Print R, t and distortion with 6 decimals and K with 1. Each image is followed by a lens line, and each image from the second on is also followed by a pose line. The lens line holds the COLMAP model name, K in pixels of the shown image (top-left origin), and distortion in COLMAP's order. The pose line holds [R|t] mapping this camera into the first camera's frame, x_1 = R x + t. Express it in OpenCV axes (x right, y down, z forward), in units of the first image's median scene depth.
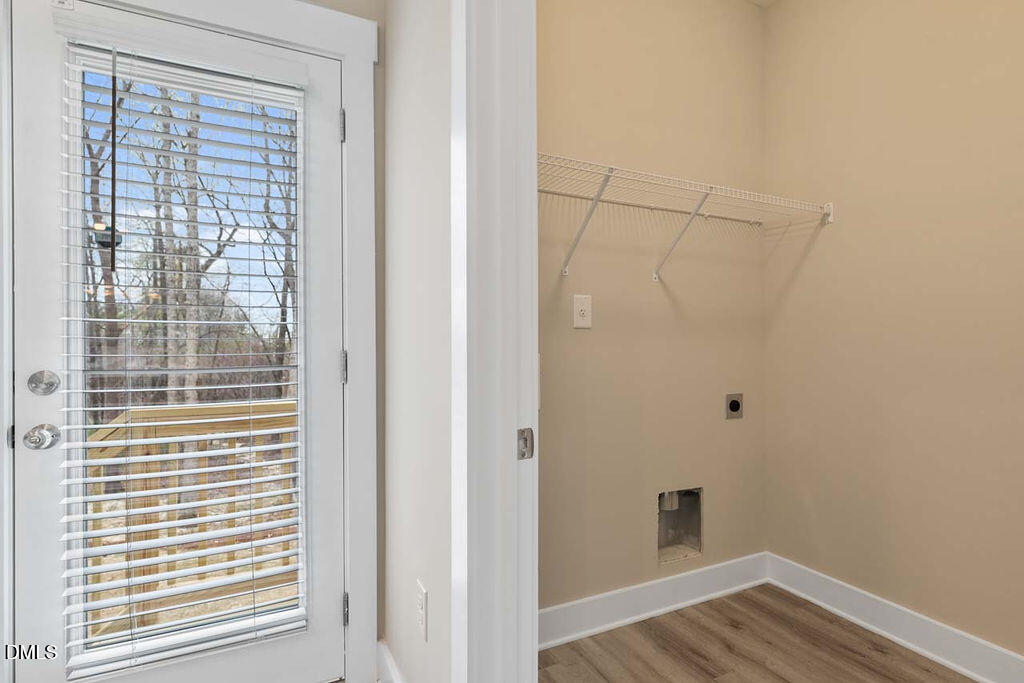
lens RADIAL K [[511.2, 0, 508.9], [0, 511.2, 355.1], [0, 0, 1]] dist [-0.002829, 0.000026]
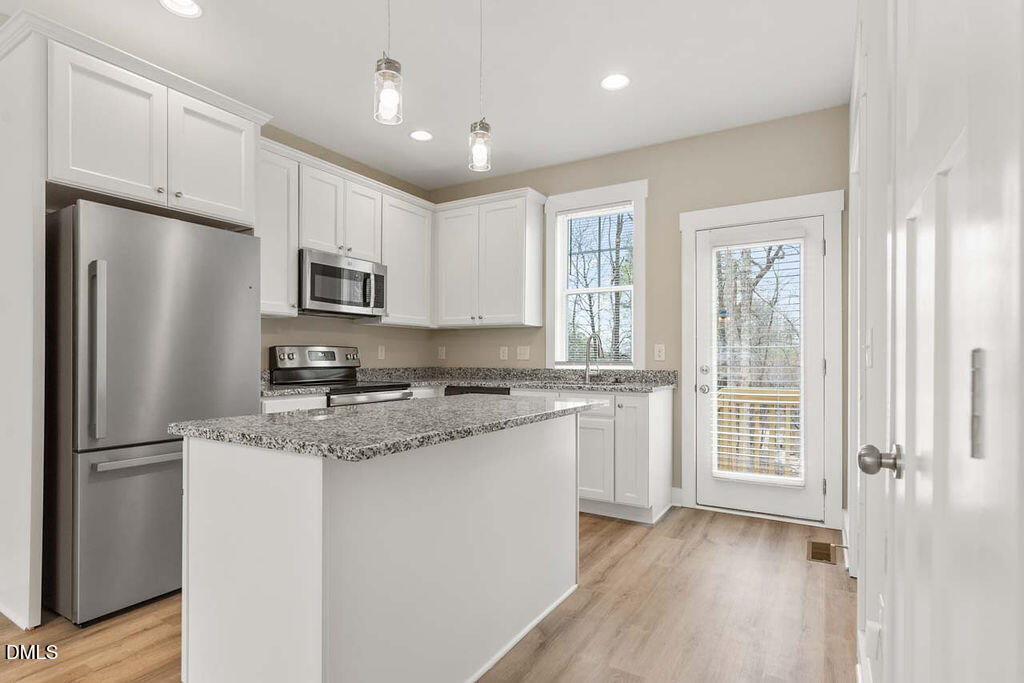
lens RADIAL K [[511.2, 0, 508.9], [0, 511.2, 355.1], [0, 0, 1]] dist [-0.002829, 0.000026]
pose [[0.551801, -0.002947, -0.833971, 0.664104], [-0.007726, 0.999933, -0.008646, 0.002459], [0.833940, 0.011214, 0.551741, -1.140891]]
